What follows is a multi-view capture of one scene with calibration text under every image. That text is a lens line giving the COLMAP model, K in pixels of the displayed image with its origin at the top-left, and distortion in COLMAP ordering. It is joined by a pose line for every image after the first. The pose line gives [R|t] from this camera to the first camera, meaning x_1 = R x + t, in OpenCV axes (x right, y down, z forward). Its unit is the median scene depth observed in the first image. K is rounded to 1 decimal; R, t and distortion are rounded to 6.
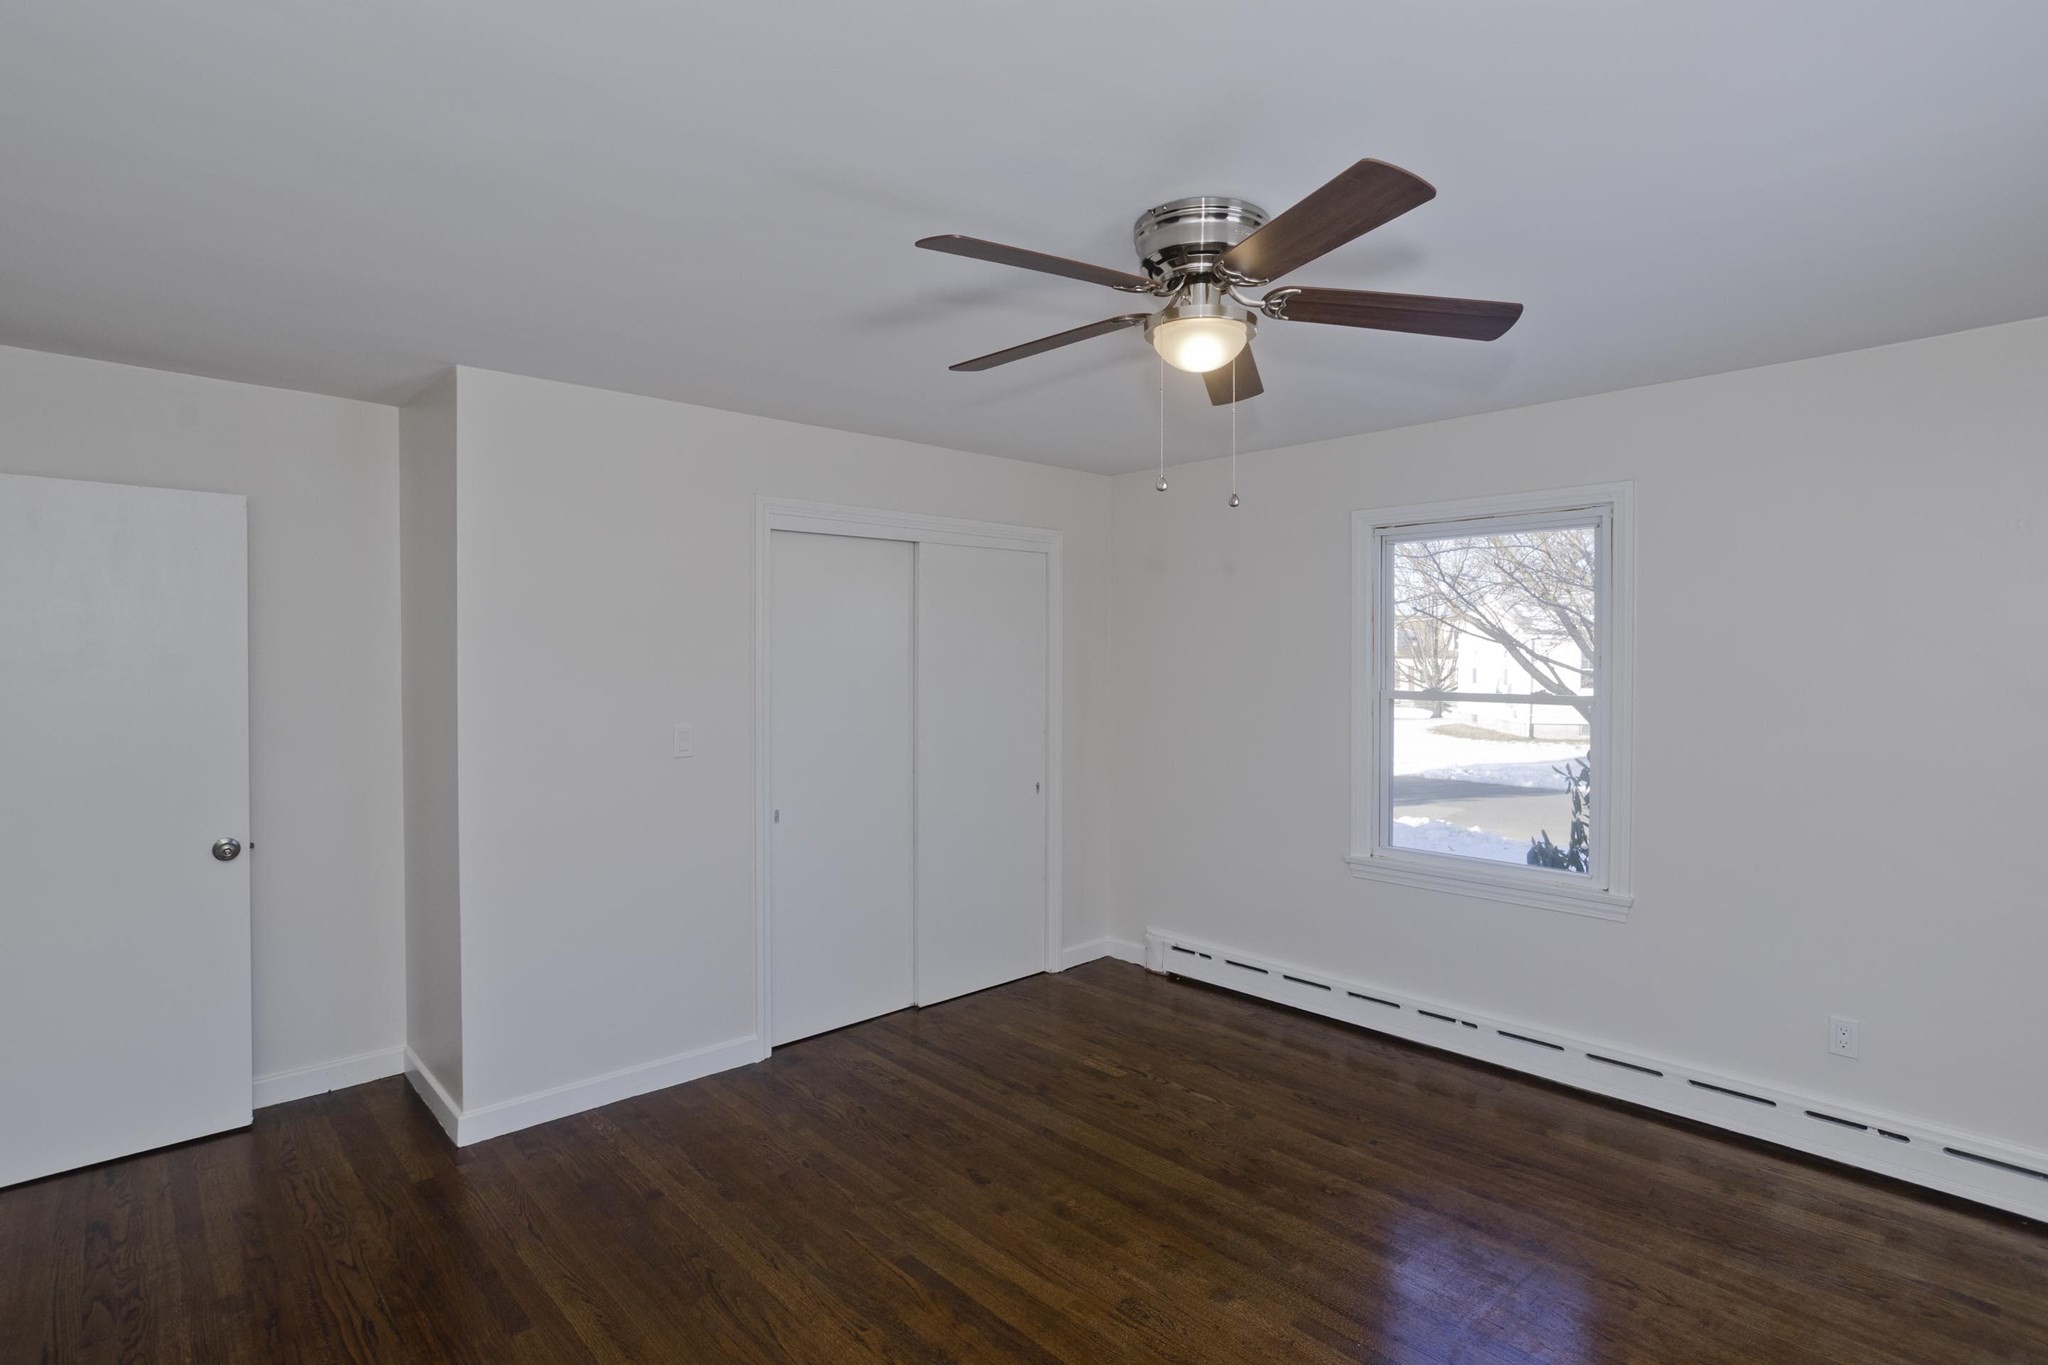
lens RADIAL K [[1002.0, 0, 1036.9], [0, 1002.0, 680.4], [0, 0, 1]] dist [-0.043378, 0.021684]
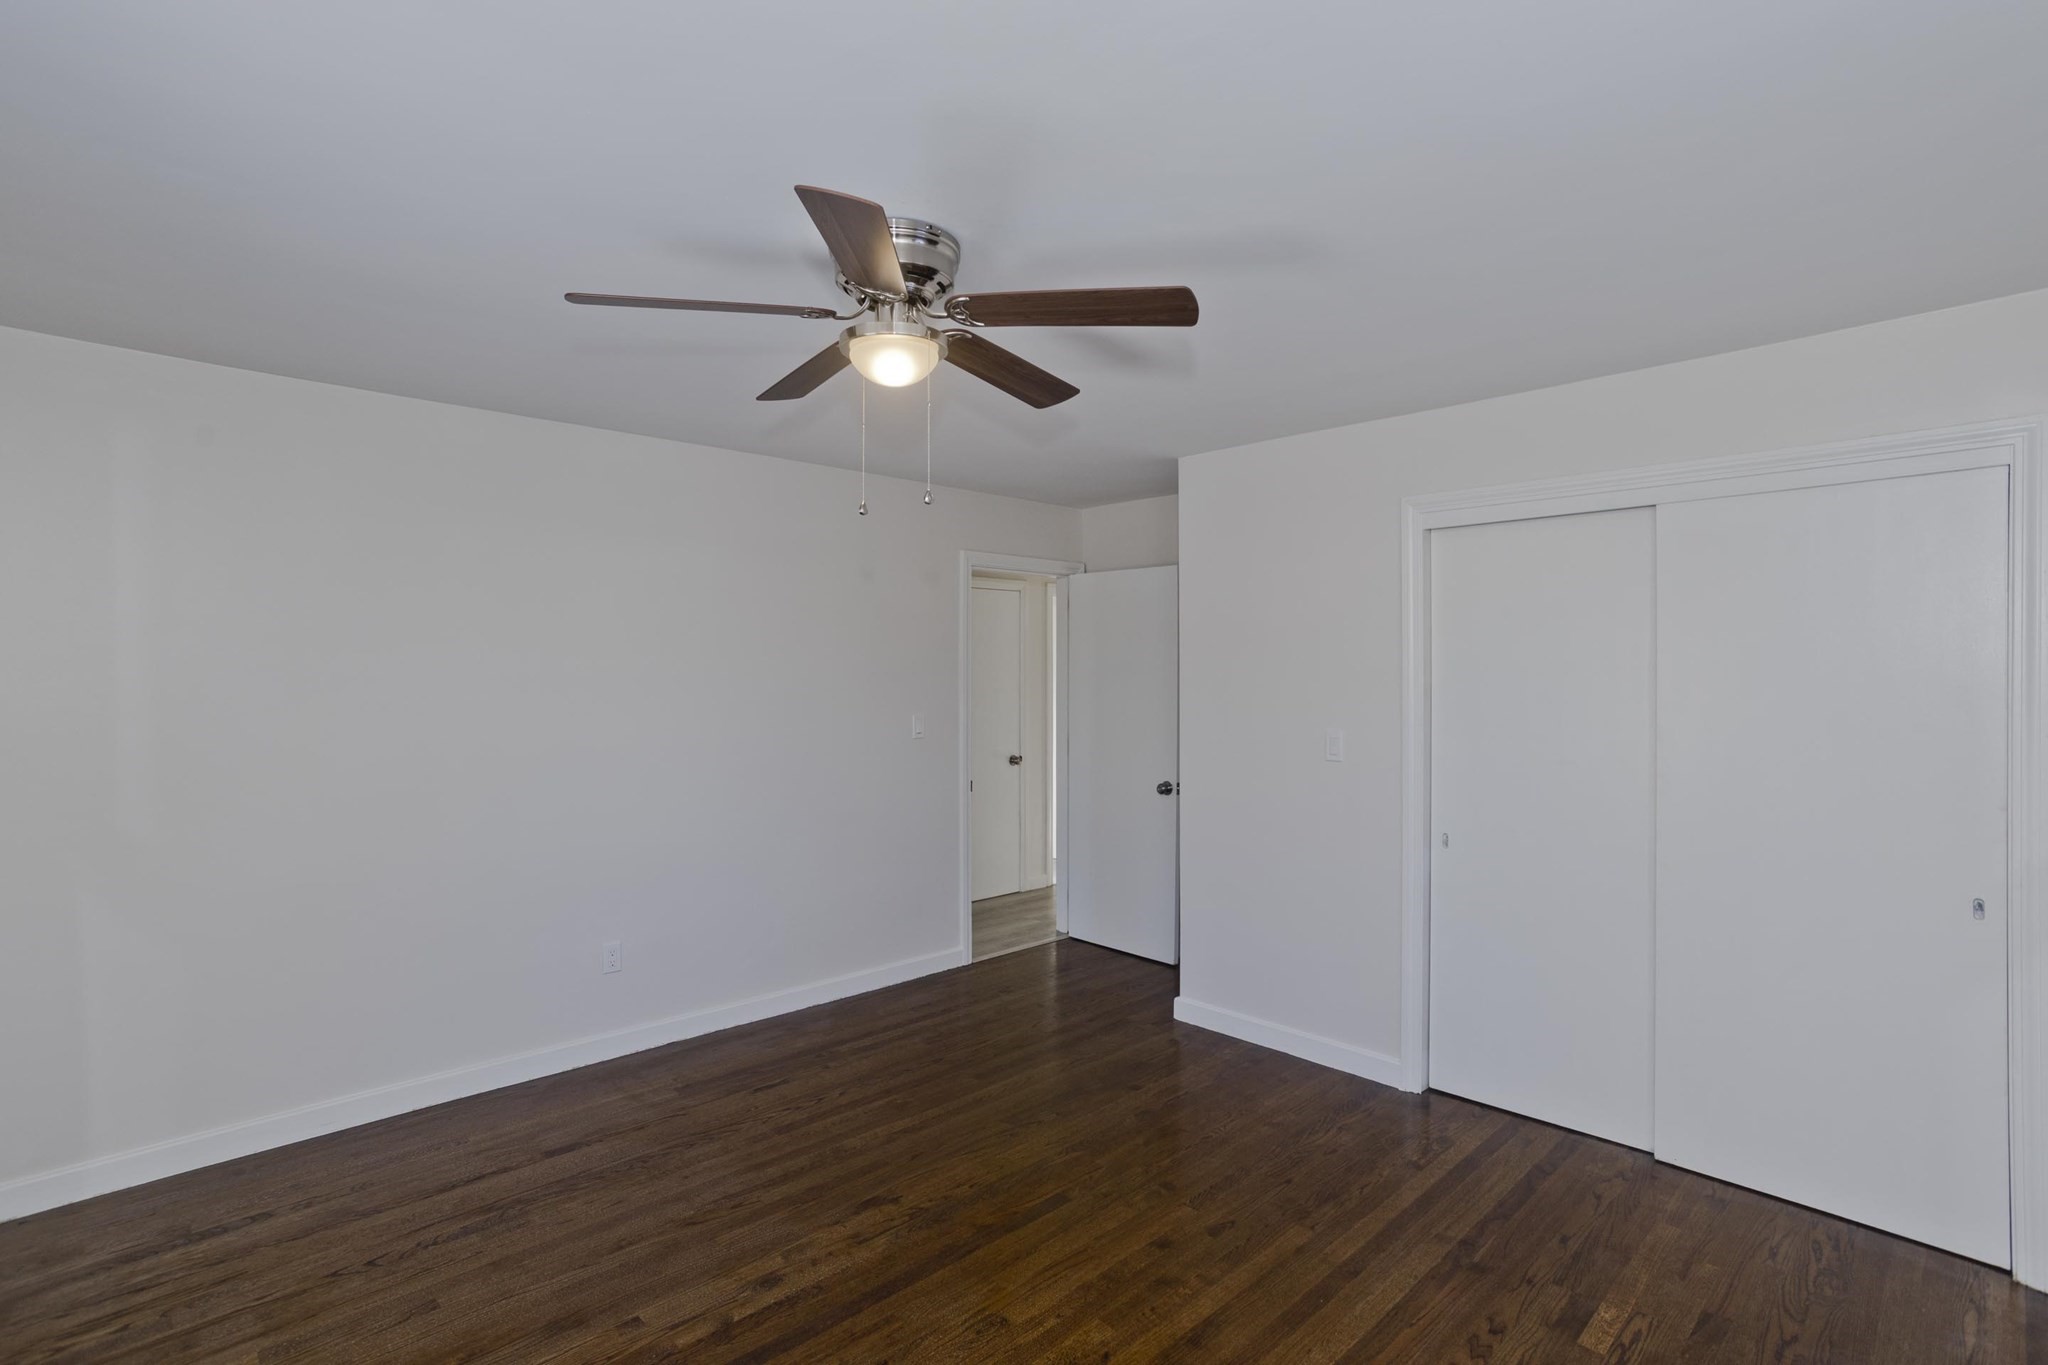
lens RADIAL K [[1002.0, 0, 1036.9], [0, 1002.0, 680.4], [0, 0, 1]] dist [-0.043378, 0.021684]
pose [[0.010963, 0.008283, -0.999906, 0.744488], [-0.021934, 0.999727, 0.008041, -0.011533], [0.999699, 0.021843, 0.011142, 0.703344]]
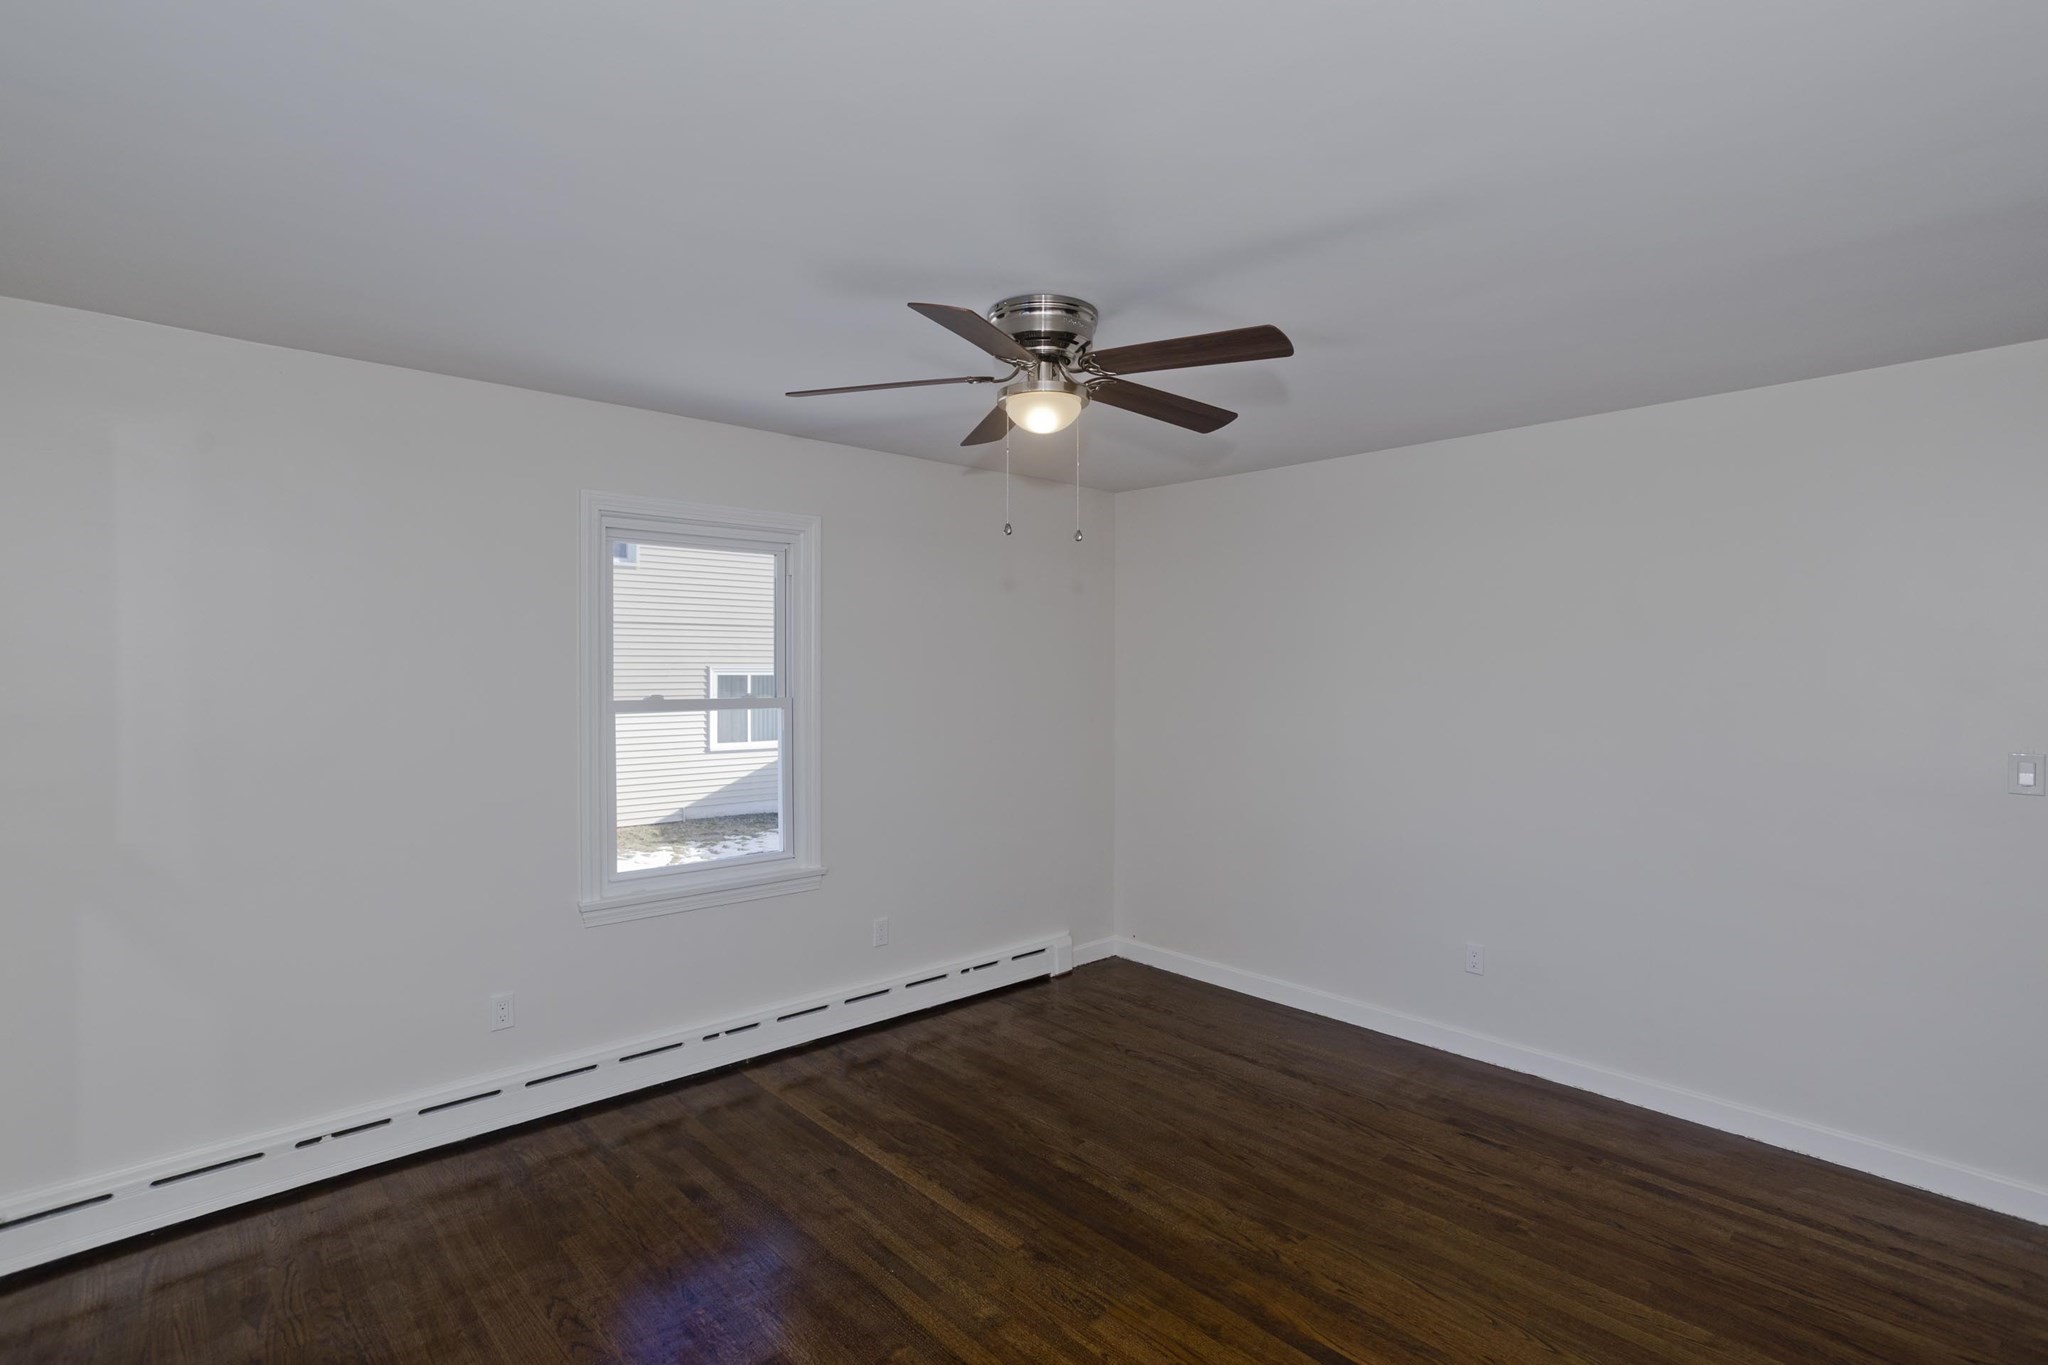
lens RADIAL K [[1002.0, 0, 1036.9], [0, 1002.0, 680.4], [0, 0, 1]] dist [-0.043378, 0.021684]
pose [[-0.999829, -0.003816, 0.018092, 0.097281], [-0.003051, 0.999108, 0.042128, -0.045958], [-0.018237, 0.042066, -0.998948, 1.383151]]
